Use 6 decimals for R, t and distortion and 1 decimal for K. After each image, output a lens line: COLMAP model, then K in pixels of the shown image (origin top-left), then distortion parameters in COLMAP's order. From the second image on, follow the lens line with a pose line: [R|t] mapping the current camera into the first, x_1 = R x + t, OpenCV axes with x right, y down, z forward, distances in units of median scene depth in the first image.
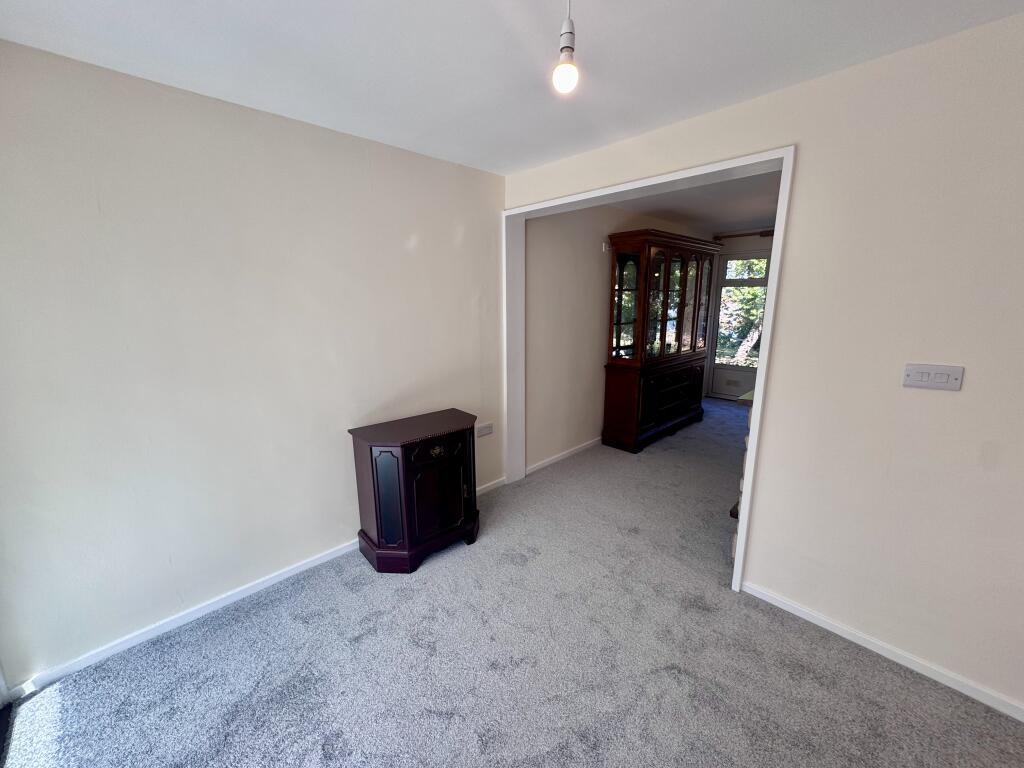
lens RADIAL K [[407.2, 0, 512.0], [0, 407.2, 384.0], [0, 0, 1]] dist [-0.000399, -0.000050]
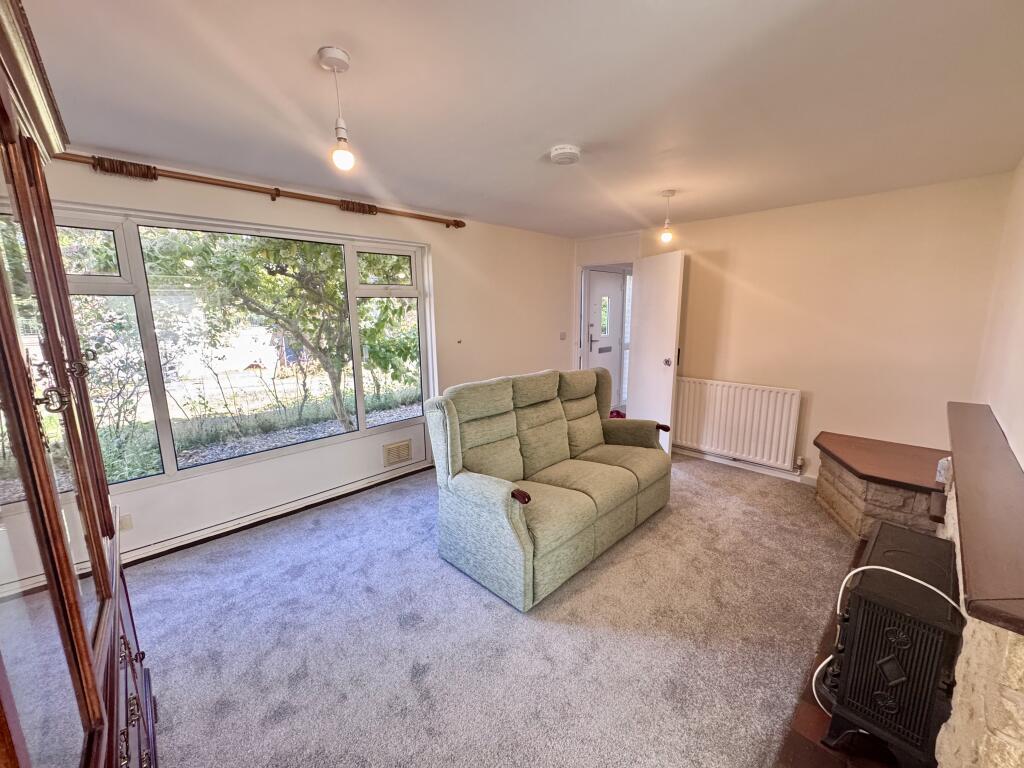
lens RADIAL K [[407.2, 0, 512.0], [0, 407.2, 384.0], [0, 0, 1]] dist [-0.000399, -0.000050]
pose [[-0.008784, -0.172134, 0.985034, 0.508813], [0.214100, 0.961905, 0.170001, -0.389302], [-0.976772, 0.212389, 0.028404, 1.748125]]
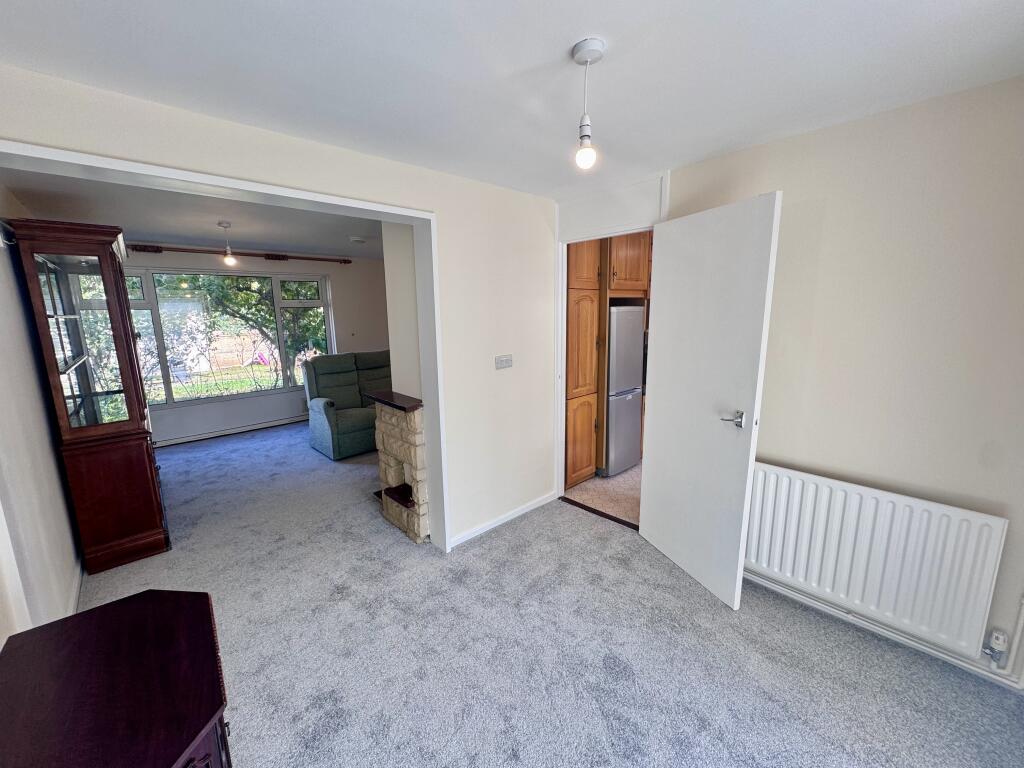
lens RADIAL K [[407.2, 0, 512.0], [0, 407.2, 384.0], [0, 0, 1]] dist [-0.000399, -0.000050]
pose [[0.008121, -0.170430, 0.985336, -0.682907], [0.219617, 0.961615, 0.164517, -0.177976], [-0.975552, 0.215060, 0.045239, 0.719954]]
